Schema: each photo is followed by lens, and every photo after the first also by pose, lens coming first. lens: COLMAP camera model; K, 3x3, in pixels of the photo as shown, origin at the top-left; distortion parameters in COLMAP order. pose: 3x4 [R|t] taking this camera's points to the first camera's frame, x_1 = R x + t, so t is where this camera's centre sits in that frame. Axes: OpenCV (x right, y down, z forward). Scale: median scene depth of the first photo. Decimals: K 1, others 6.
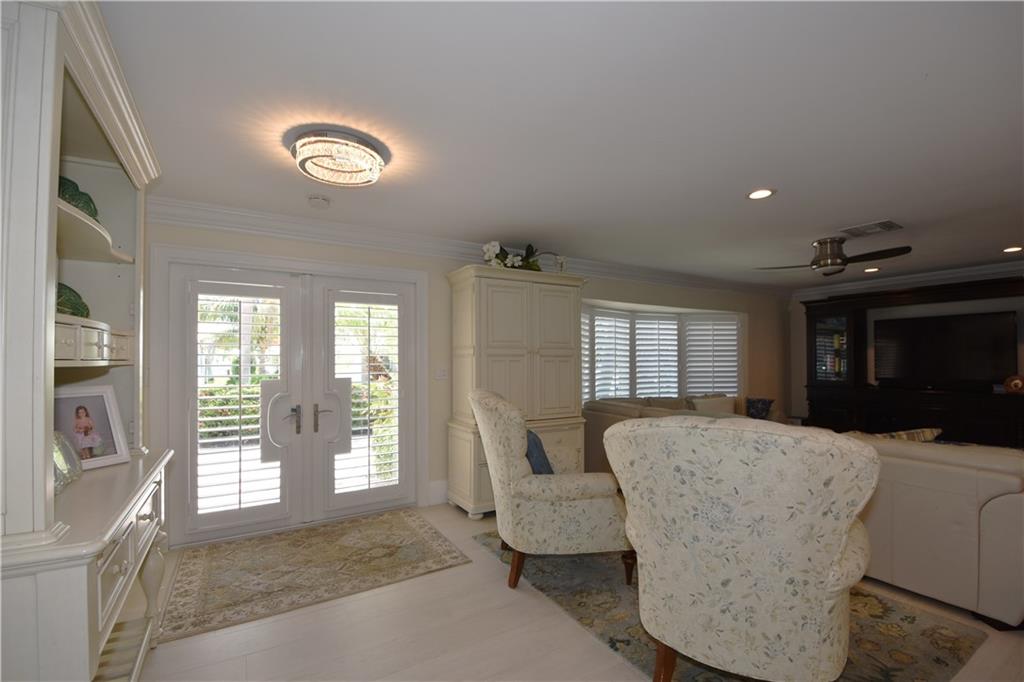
lens RADIAL K [[453.5, 0, 519.6], [0, 453.5, 352.8], [0, 0, 1]] dist [-0.000621, -0.000613]
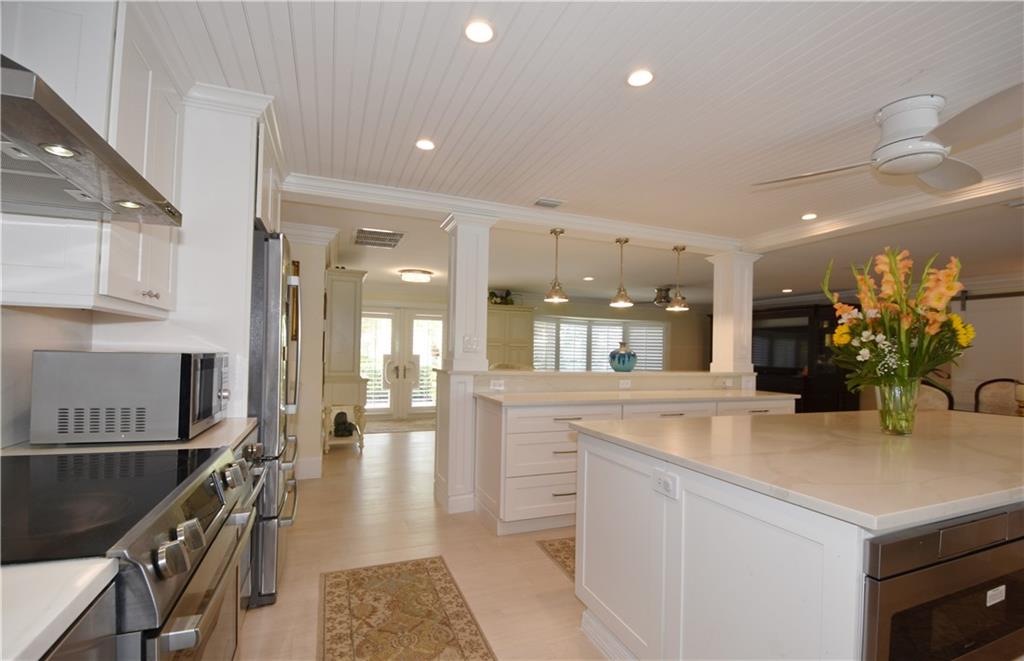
lens RADIAL K [[459.5, 0, 516.8], [0, 459.5, 345.5], [0, 0, 1]] dist [0.015707, -0.023427]
pose [[0.985196, 0.021816, -0.170036, 0.427380], [-0.021168, 0.999760, 0.005624, -0.009597], [0.170118, -0.001941, 0.985422, -1.020955]]
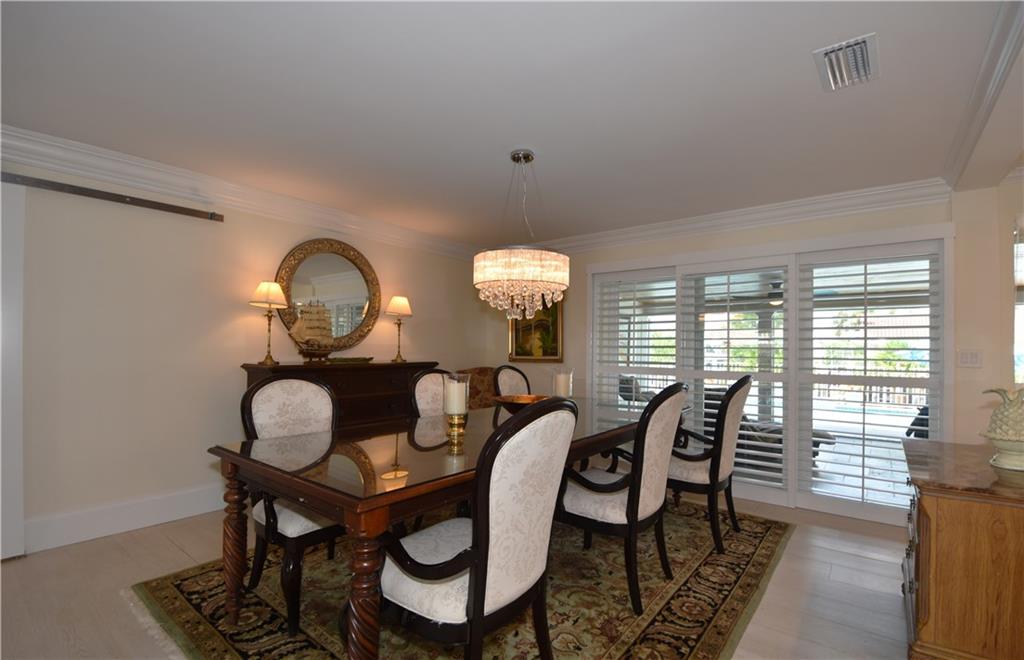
lens RADIAL K [[459.5, 0, 516.8], [0, 459.5, 345.0], [0, 0, 1]] dist [0.015707, -0.023427]
pose [[-0.340936, 0.003983, 0.940078, 0.860159], [-0.026611, 0.999549, -0.013886, 0.023271], [-0.939710, -0.029751, -0.340677, 0.363029]]
